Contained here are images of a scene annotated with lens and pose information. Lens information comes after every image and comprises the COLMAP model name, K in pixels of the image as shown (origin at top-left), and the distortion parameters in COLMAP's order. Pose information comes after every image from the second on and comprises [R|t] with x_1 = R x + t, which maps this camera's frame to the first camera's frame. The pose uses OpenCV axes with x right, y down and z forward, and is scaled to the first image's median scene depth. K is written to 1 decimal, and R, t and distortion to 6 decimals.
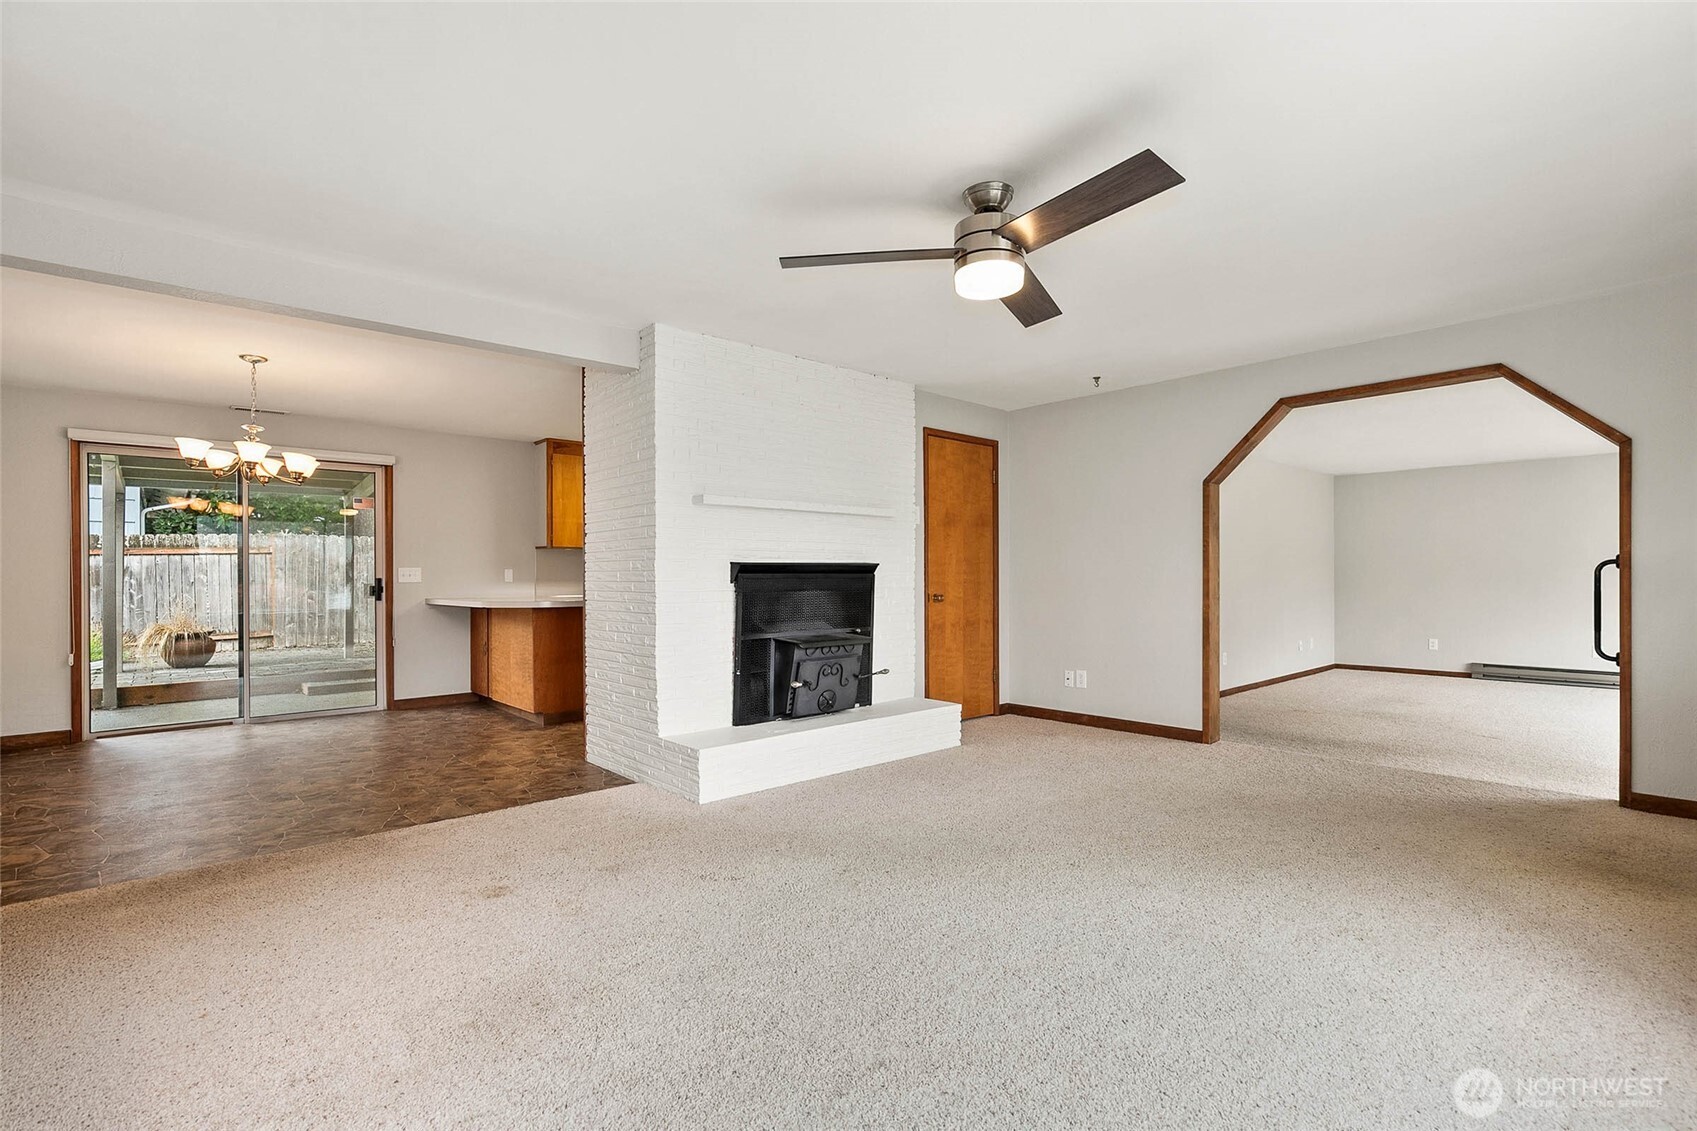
lens RADIAL K [[785.3, 0, 843.3], [0, 785.3, 586.1], [0, 0, 1]] dist [0.001699, 0.001094]
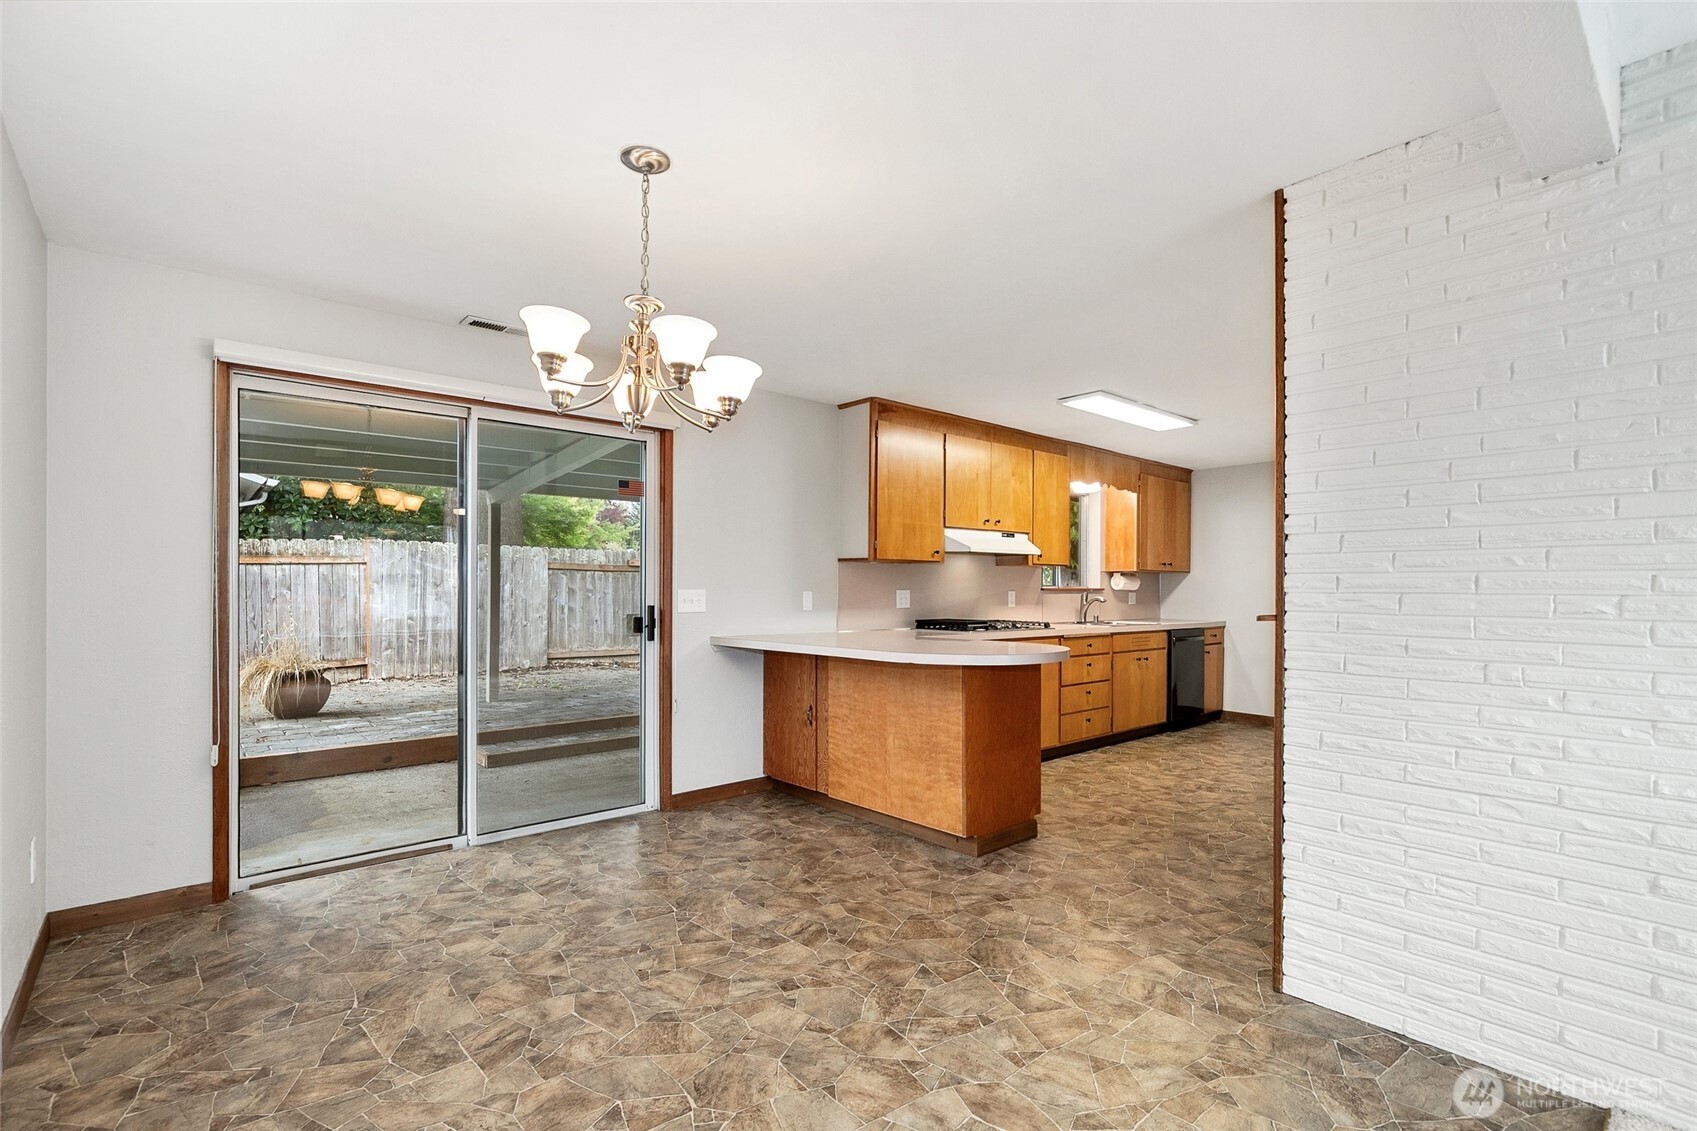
lens RADIAL K [[783.1, 0, 850.5], [0, 783.1, 598.6], [0, 0, 1]] dist [-0.001659, -0.000050]
pose [[0.999963, 0.008596, -0.000044, -0.386631], [-0.008596, 0.999962, -0.001242, -0.014784], [0.000033, 0.001242, 0.999999, 0.325437]]
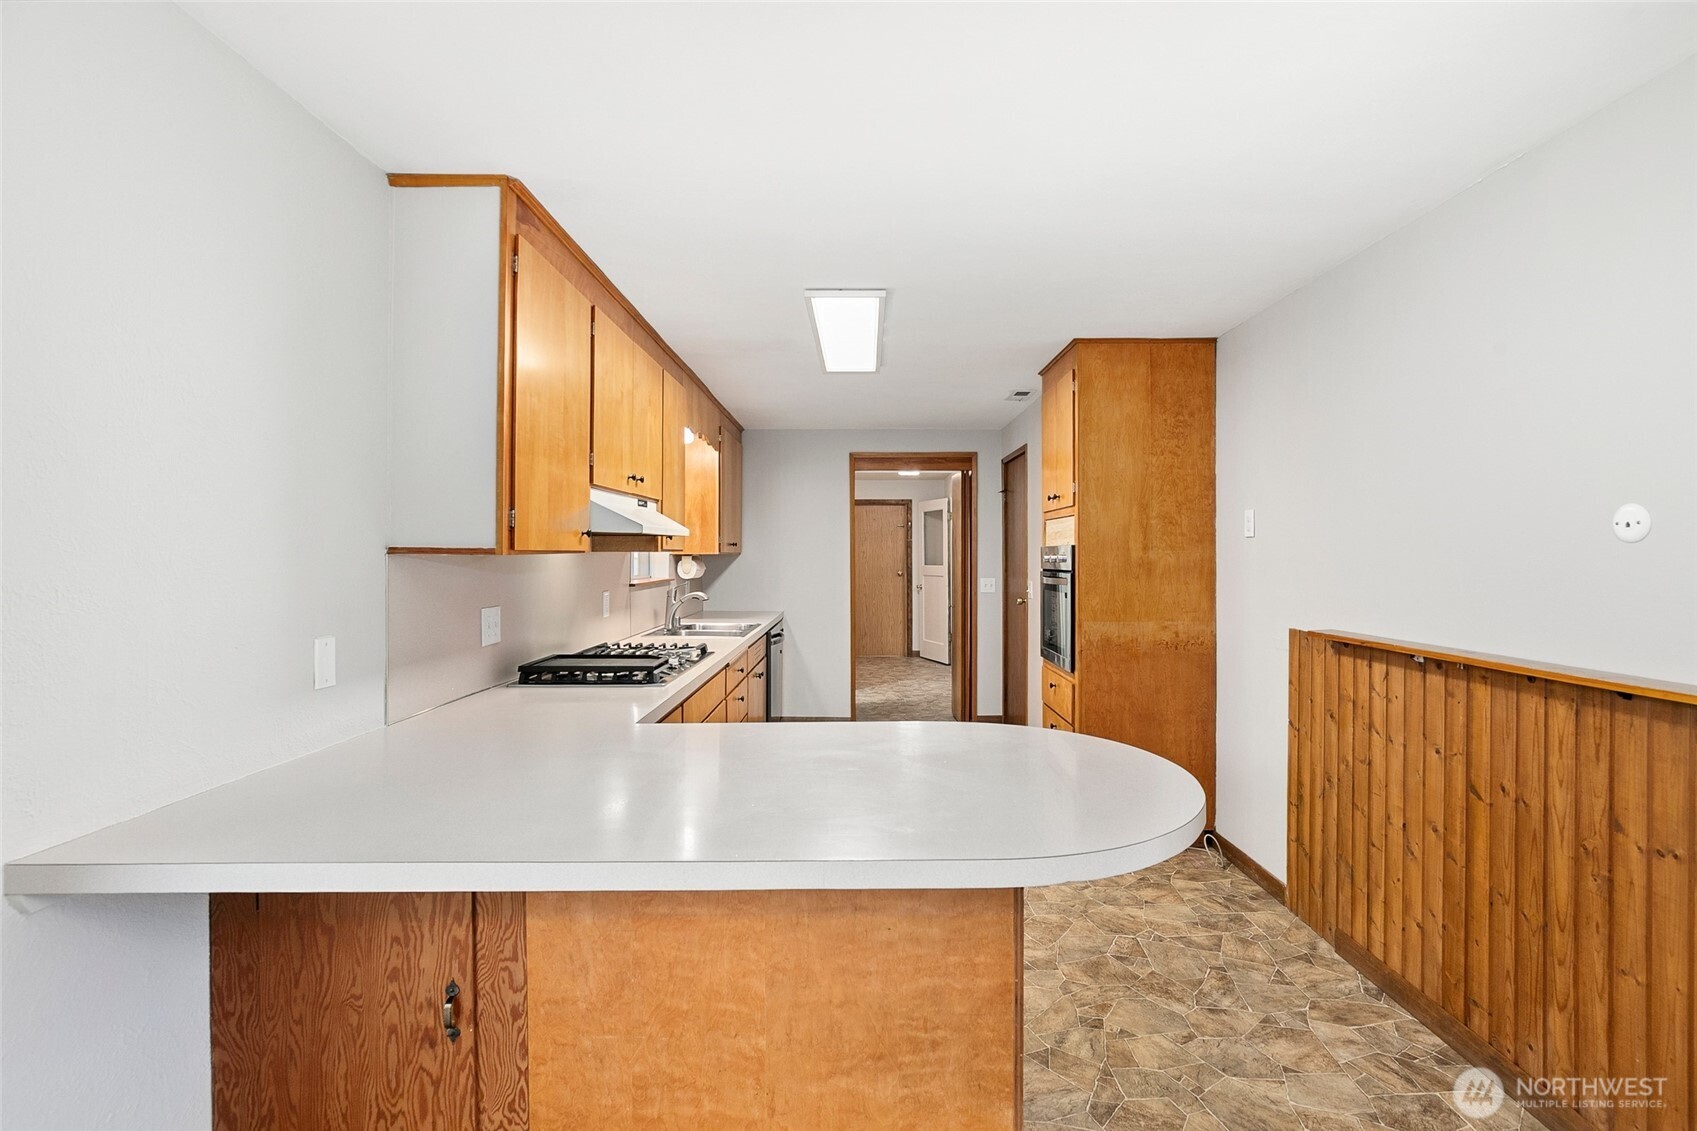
lens RADIAL K [[793.2, 0, 862.1], [0, 793.2, 569.2], [0, 0, 1]] dist [-0.001740, 0.000434]
pose [[0.650351, -0.009015, 0.759580, -0.503034], [0.003722, 0.999955, 0.008681, -0.044754], [-0.759625, -0.002819, 0.650355, 0.699989]]
